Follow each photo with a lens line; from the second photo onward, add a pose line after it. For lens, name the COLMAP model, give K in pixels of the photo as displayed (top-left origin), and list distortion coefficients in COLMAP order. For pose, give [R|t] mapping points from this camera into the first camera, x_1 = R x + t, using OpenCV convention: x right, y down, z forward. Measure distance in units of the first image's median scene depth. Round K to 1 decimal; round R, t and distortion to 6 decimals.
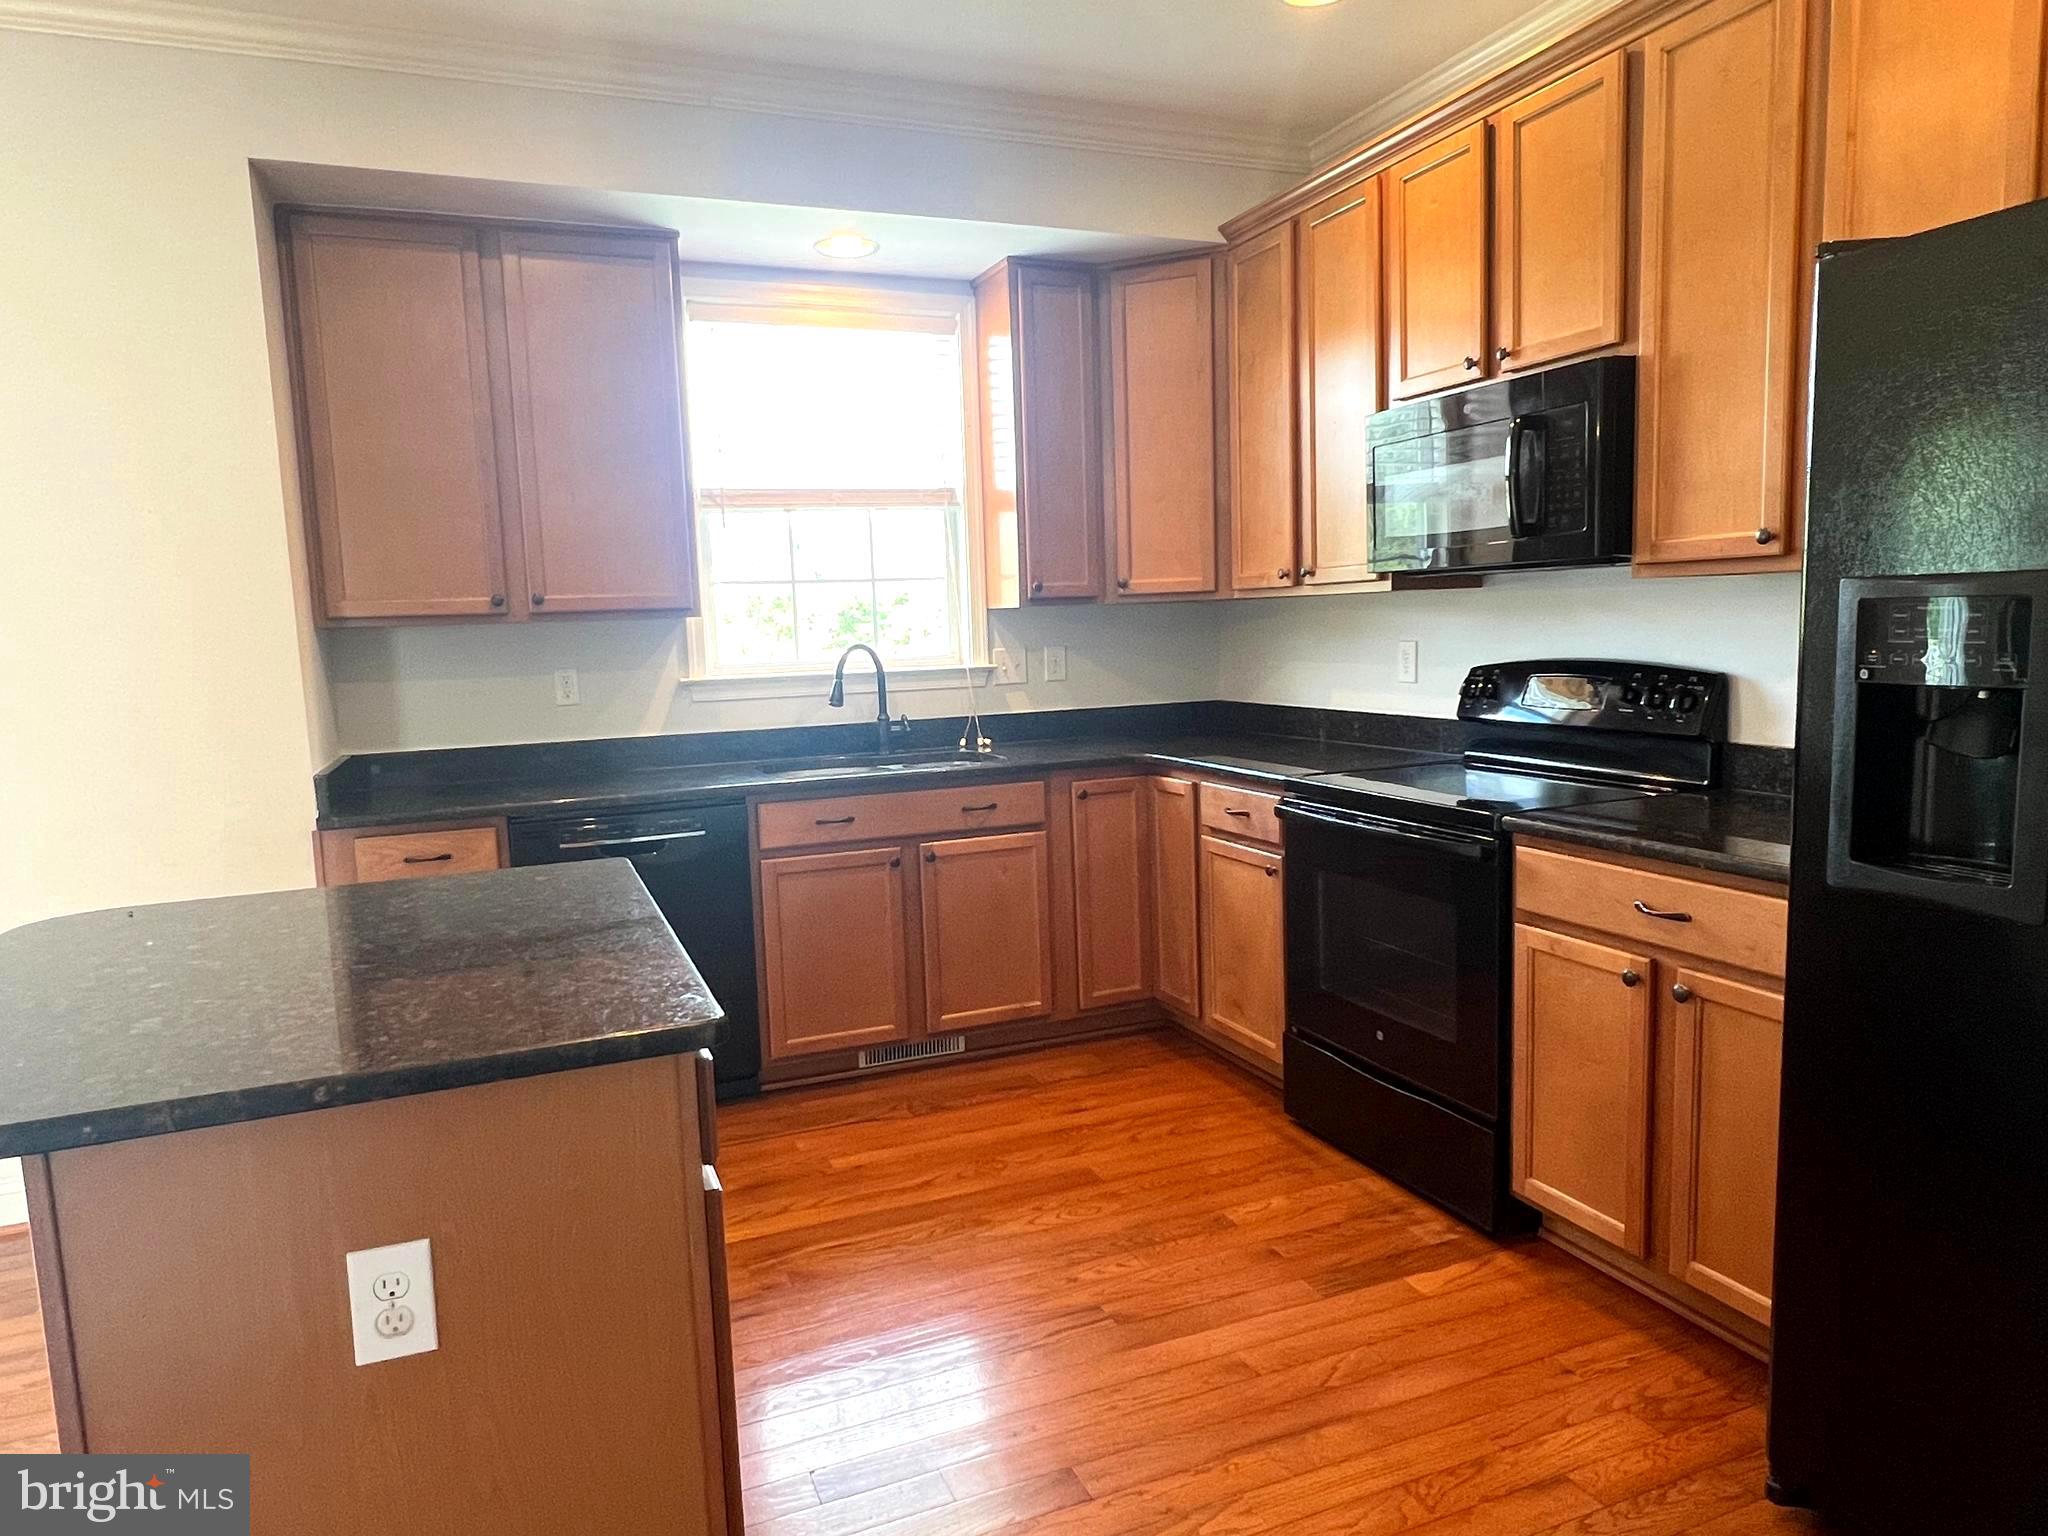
lens RADIAL K [[1296.1, 0, 1023.5], [0, 1296.1, 771.8], [0, 0, 1]] dist [0.002149, -0.001638]
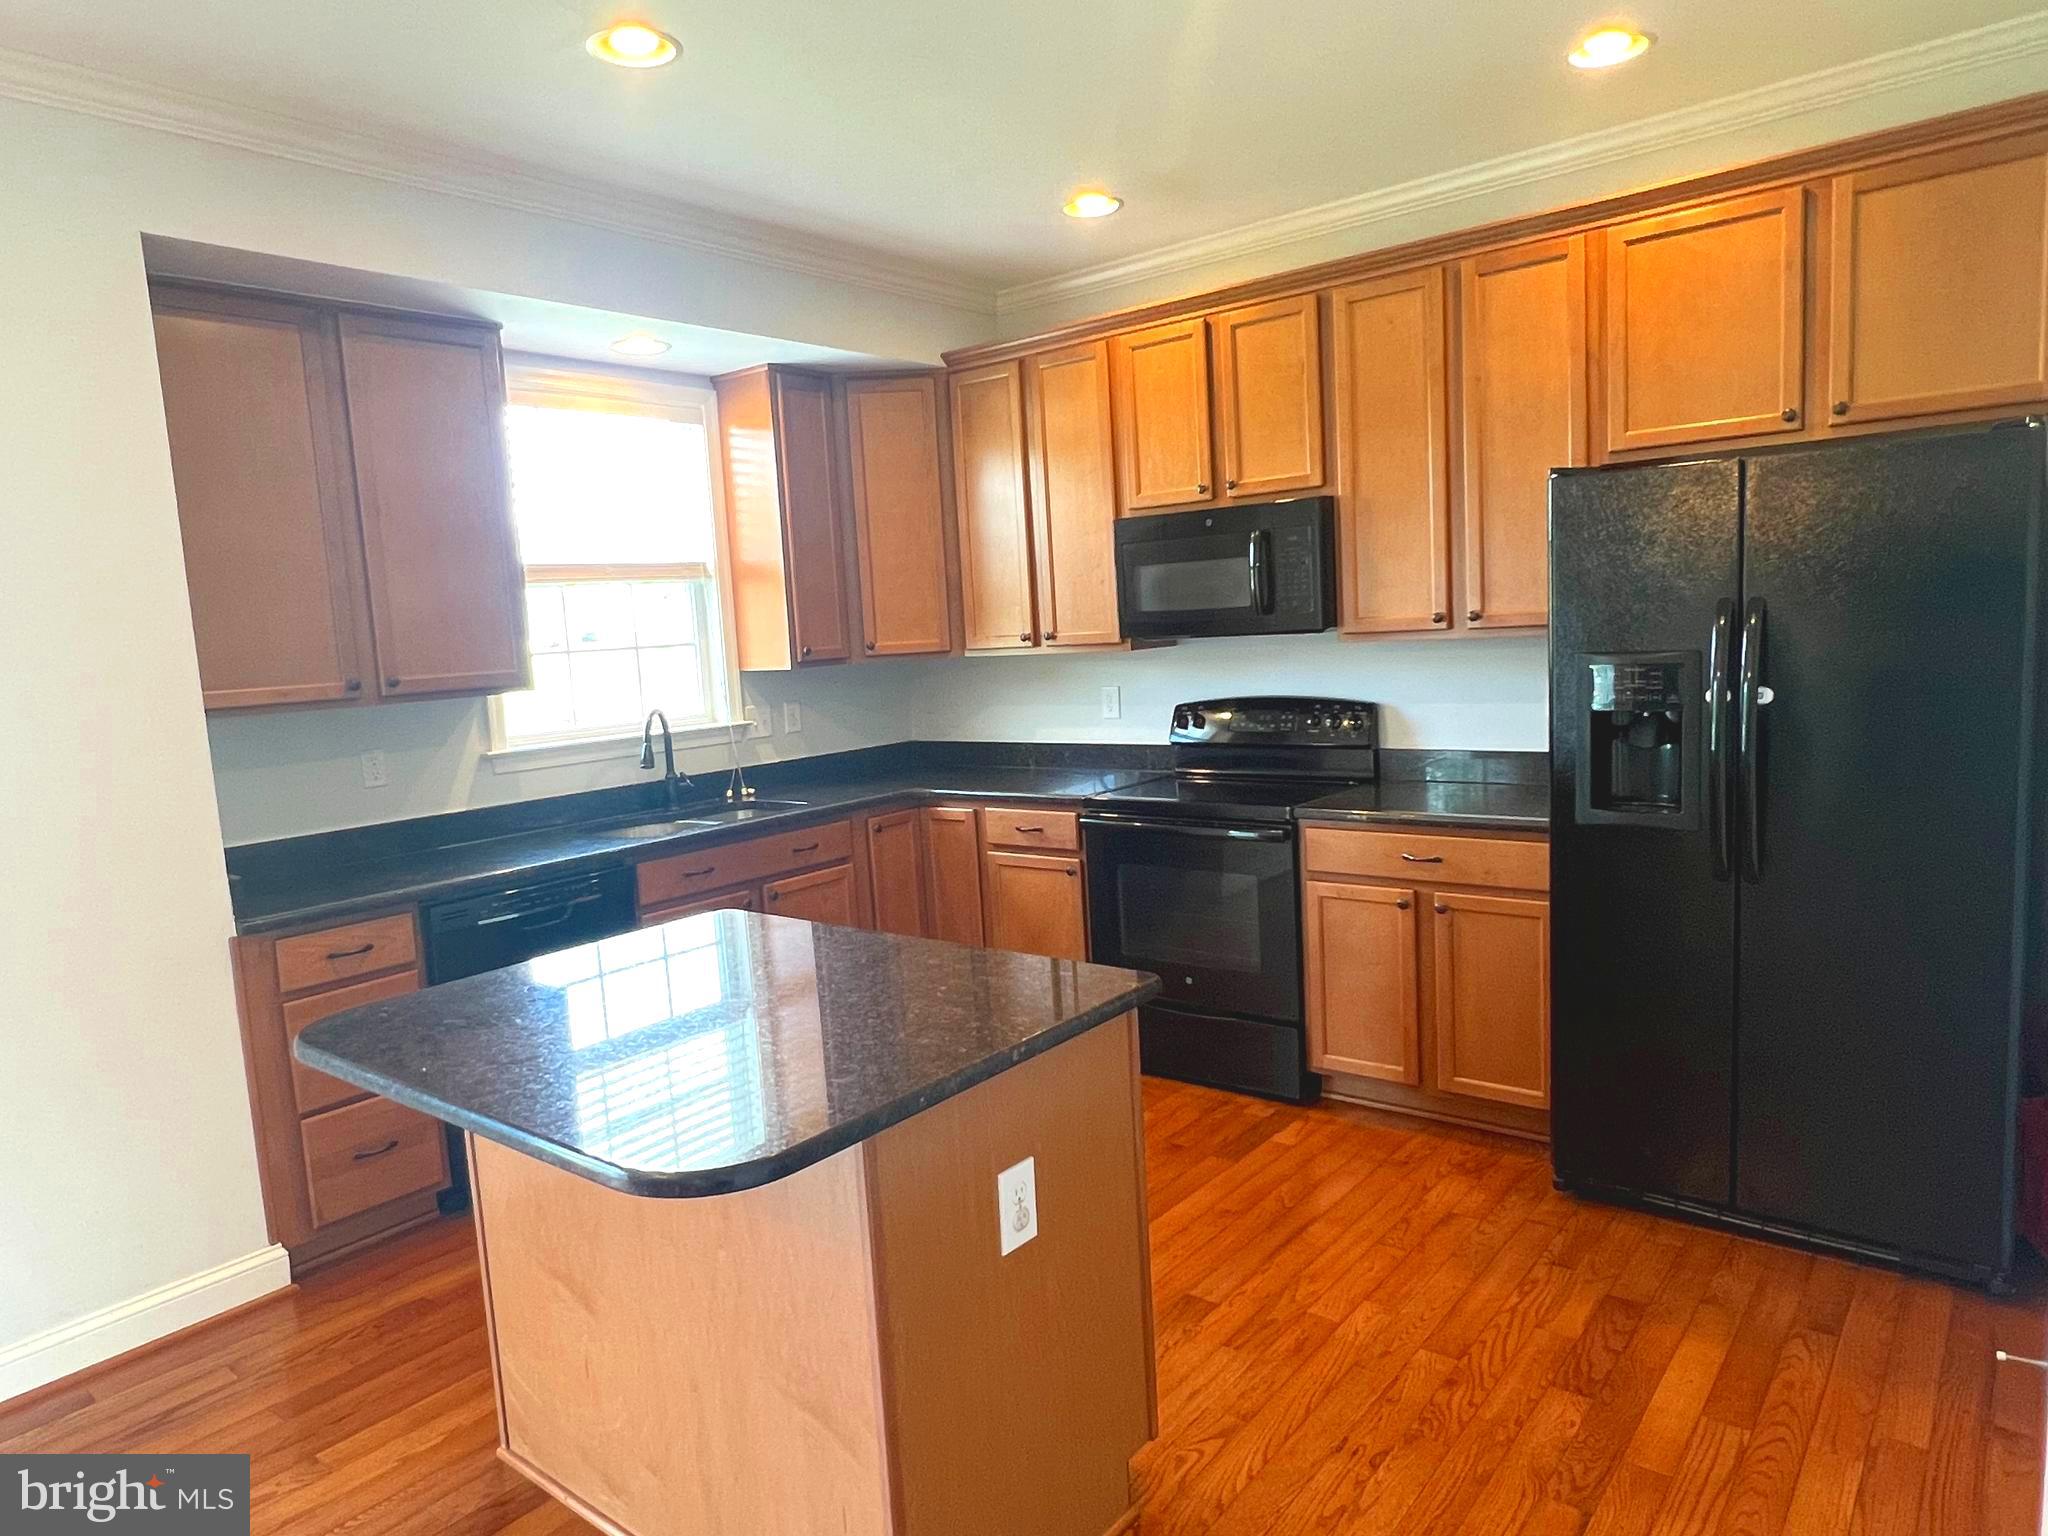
lens RADIAL K [[1296.1, 0, 1017.6], [0, 1296.1, 770.4], [0, 0, 1]] dist [0.002149, -0.001638]
pose [[0.876724, -0.071821, 0.475601, -0.434844], [0.083940, 0.996462, -0.004259, -0.020907], [-0.473612, 0.043656, 0.879651, -0.098238]]
